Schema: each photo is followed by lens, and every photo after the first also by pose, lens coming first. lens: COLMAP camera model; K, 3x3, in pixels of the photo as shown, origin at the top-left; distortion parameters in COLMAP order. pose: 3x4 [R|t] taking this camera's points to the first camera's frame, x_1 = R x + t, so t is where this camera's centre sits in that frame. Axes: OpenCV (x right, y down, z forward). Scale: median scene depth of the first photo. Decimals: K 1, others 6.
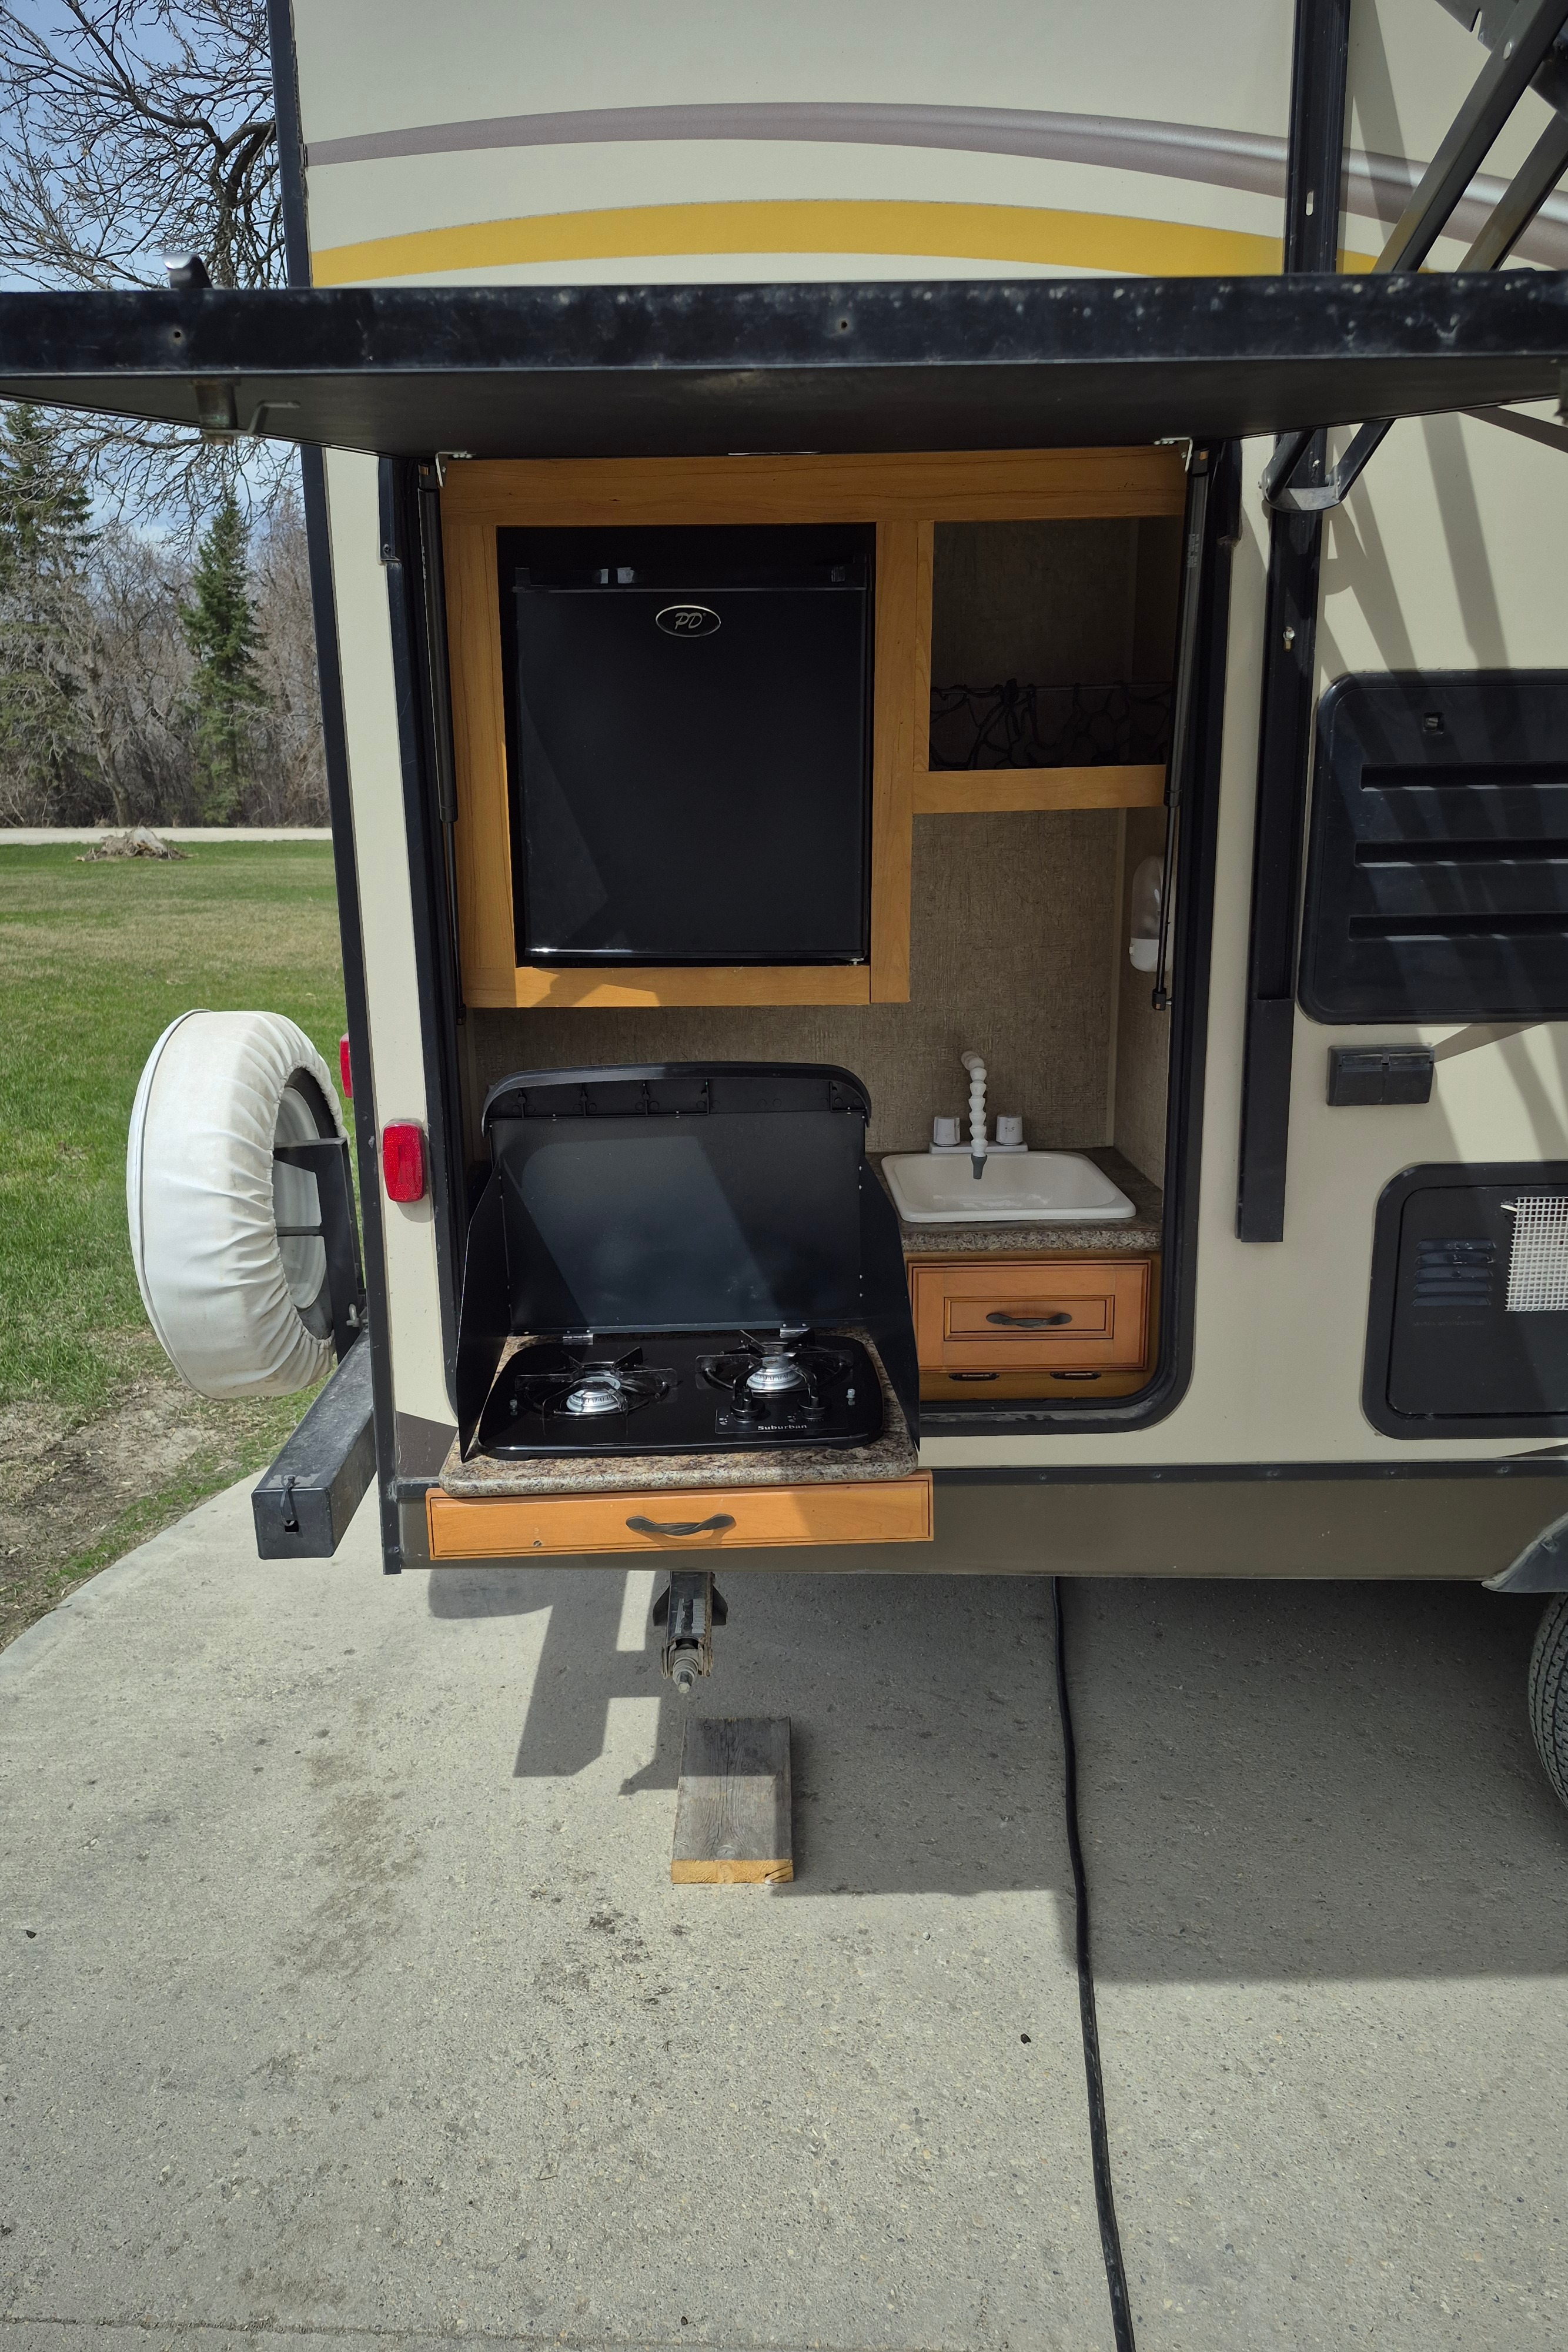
lens RADIAL K [[1655.9, 0, 786.8], [0, 1655.9, 1213.3], [0, 0, 1]] dist [0.096568, -0.100666]
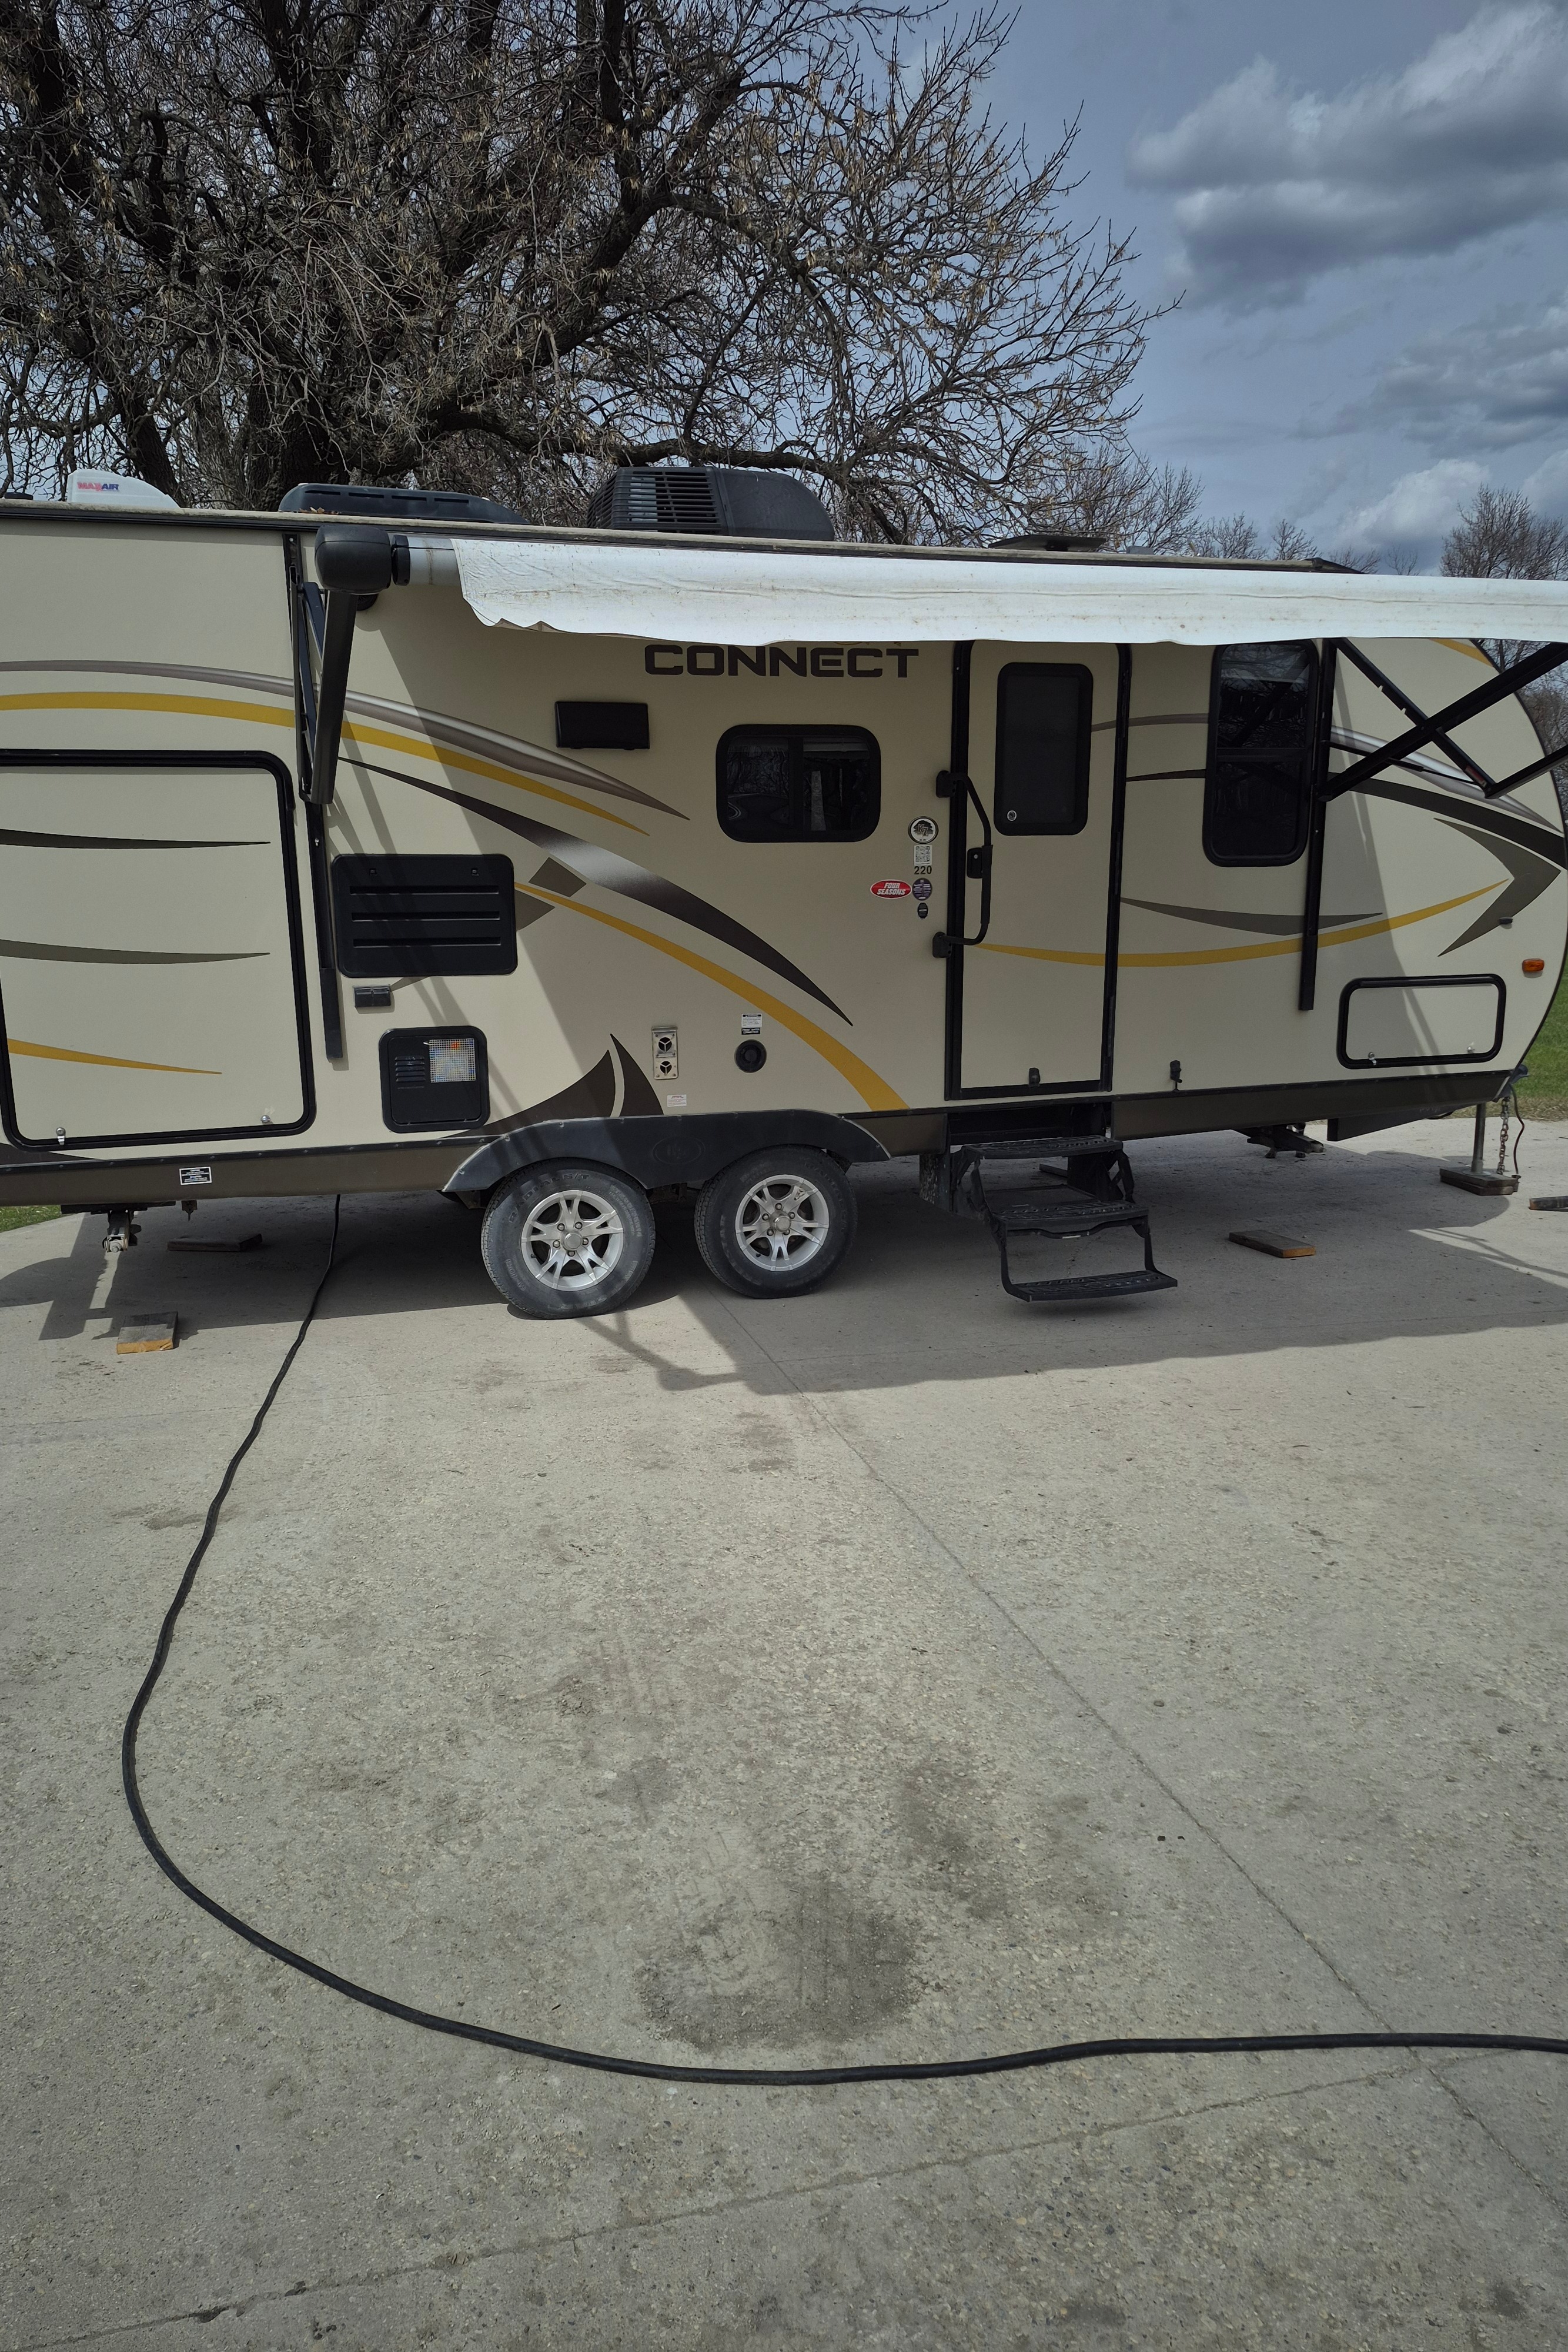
lens RADIAL K [[1549.2, 0, 784.0], [0, 1549.2, 1176.0], [0, 0, 1]] dist [0.001314, -0.075478]
pose [[0.949003, -0.061186, 0.309274, 0.187012], [0.072080, 0.997112, -0.023909, 0.306806], [-0.306918, 0.044982, 0.950672, -1.538634]]
